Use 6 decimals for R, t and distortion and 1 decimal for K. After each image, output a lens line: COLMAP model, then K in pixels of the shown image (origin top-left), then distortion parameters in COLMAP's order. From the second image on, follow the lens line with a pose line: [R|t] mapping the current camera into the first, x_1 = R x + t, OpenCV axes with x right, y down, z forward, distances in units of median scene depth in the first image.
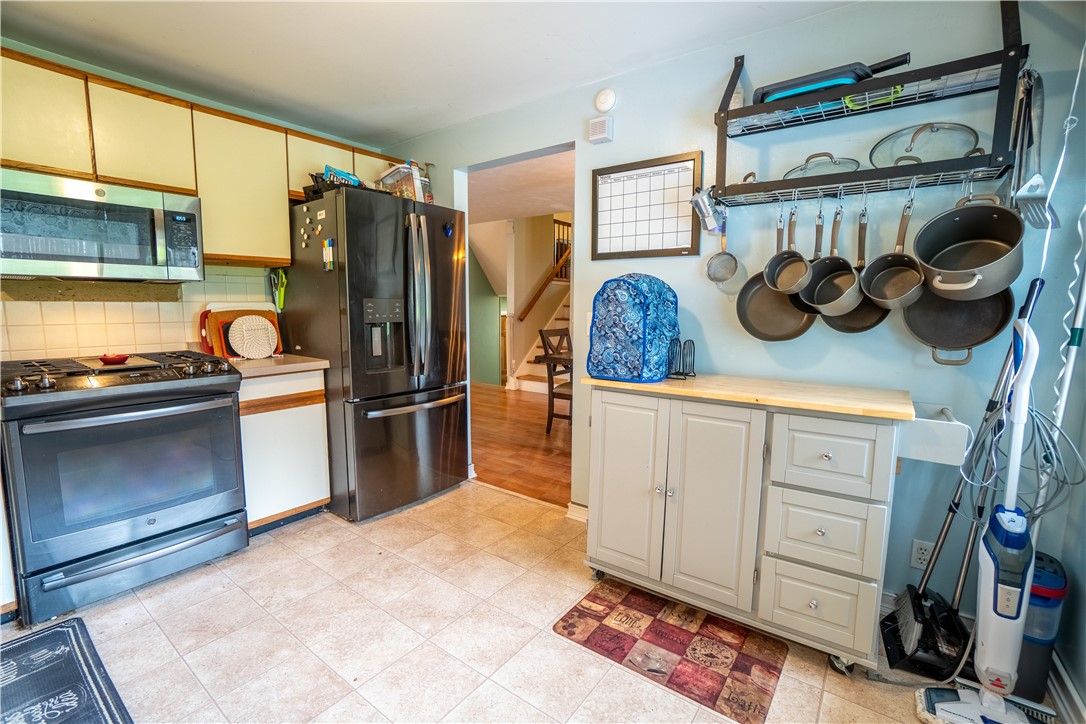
lens RADIAL K [[478.5, 0, 536.8], [0, 478.5, 362.9], [0, 0, 1]] dist [-0.065366, 0.022425]
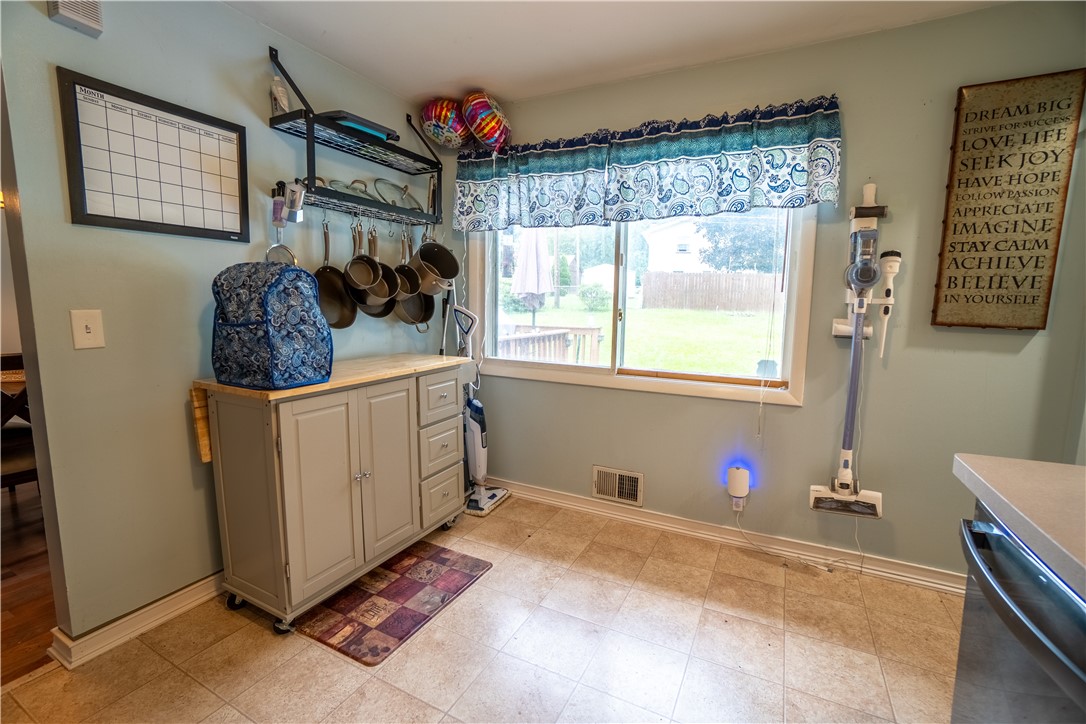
lens RADIAL K [[478.5, 0, 536.8], [0, 478.5, 362.9], [0, 0, 1]] dist [-0.065366, 0.022425]
pose [[-0.165961, -0.133550, 0.977047, -0.797956], [0.104596, 0.982814, 0.152105, -0.096901], [-0.980570, 0.127439, -0.149140, 0.755724]]
